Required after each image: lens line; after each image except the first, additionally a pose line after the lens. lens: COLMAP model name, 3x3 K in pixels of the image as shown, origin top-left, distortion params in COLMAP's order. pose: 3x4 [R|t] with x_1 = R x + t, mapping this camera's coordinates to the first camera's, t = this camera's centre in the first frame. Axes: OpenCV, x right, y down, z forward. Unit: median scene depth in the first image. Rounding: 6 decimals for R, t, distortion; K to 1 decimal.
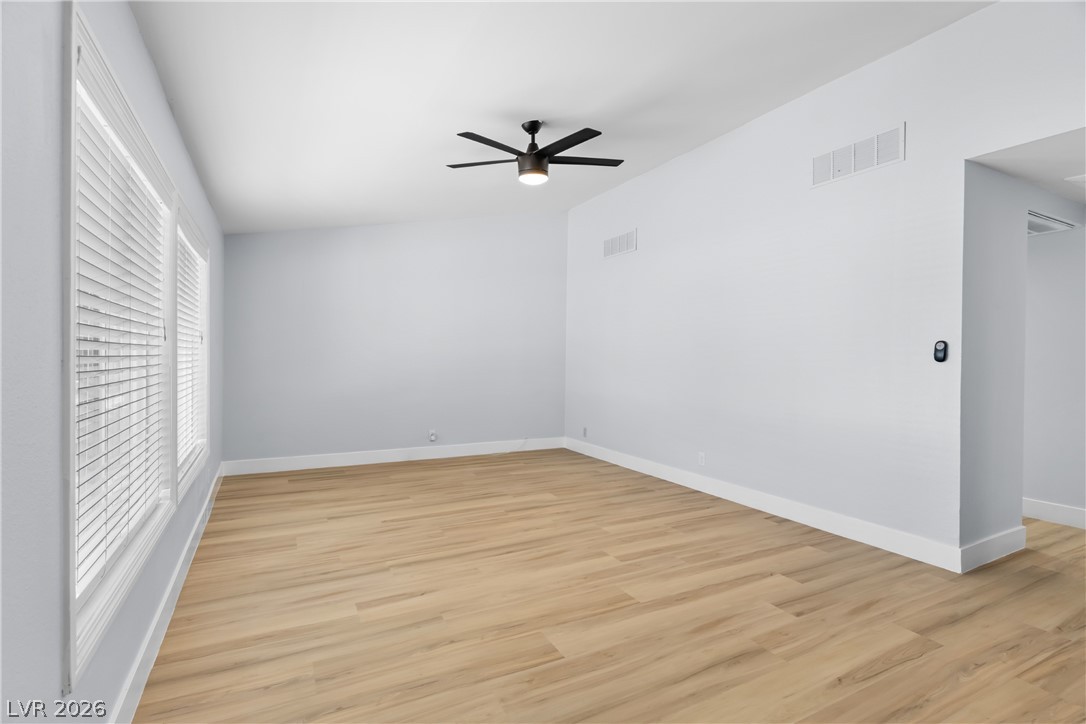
lens RADIAL K [[512.7, 0, 544.3], [0, 512.7, 359.8], [0, 0, 1]] dist [0.001017, 0.001123]
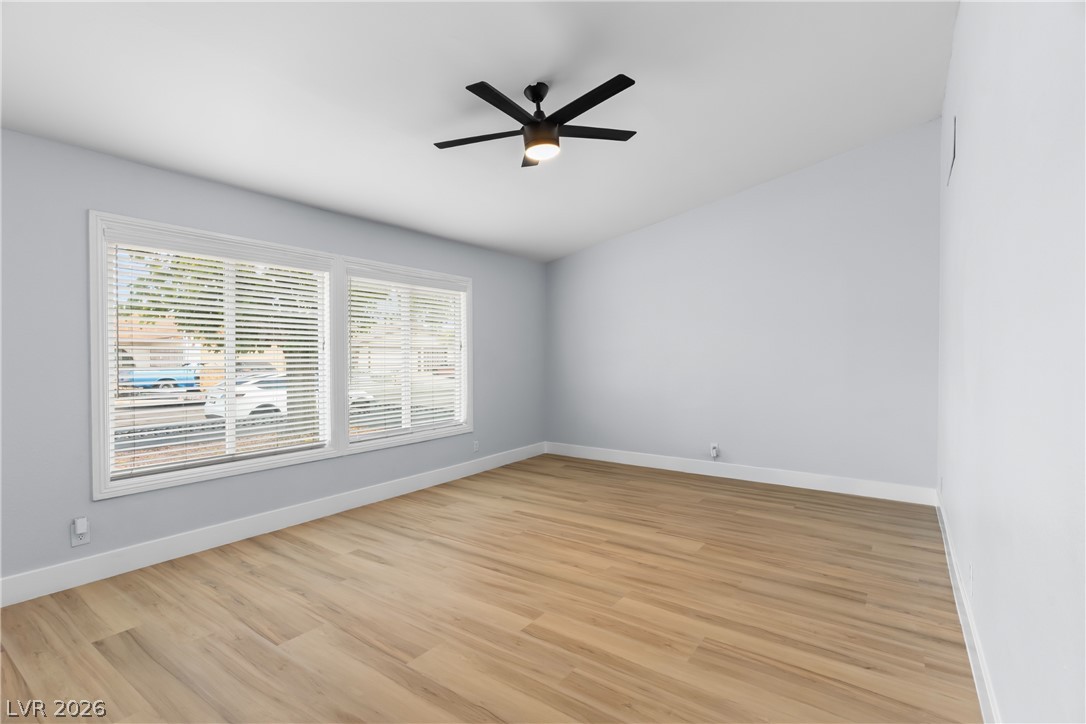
lens RADIAL K [[512.7, 0, 544.3], [0, 512.7, 359.8], [0, 0, 1]] dist [0.001017, 0.001123]
pose [[0.455811, -0.001564, -0.890075, 0.773735], [-0.002043, 0.999994, -0.002804, -0.001781], [0.890074, 0.003097, 0.455805, 0.635045]]
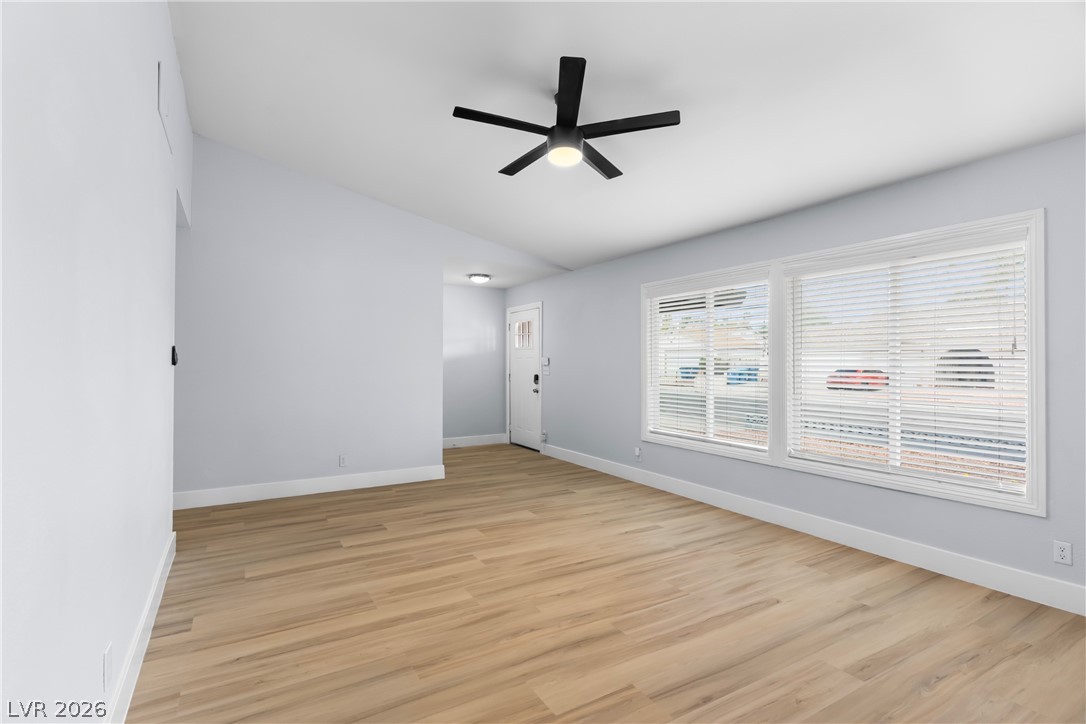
lens RADIAL K [[512.7, 0, 544.3], [0, 512.7, 359.8], [0, 0, 1]] dist [0.001017, 0.001123]
pose [[-0.998497, -0.010975, -0.053699, 0.057634], [-0.011133, 0.999935, 0.002635, -0.017672], [0.053667, 0.003229, -0.998554, 1.923922]]
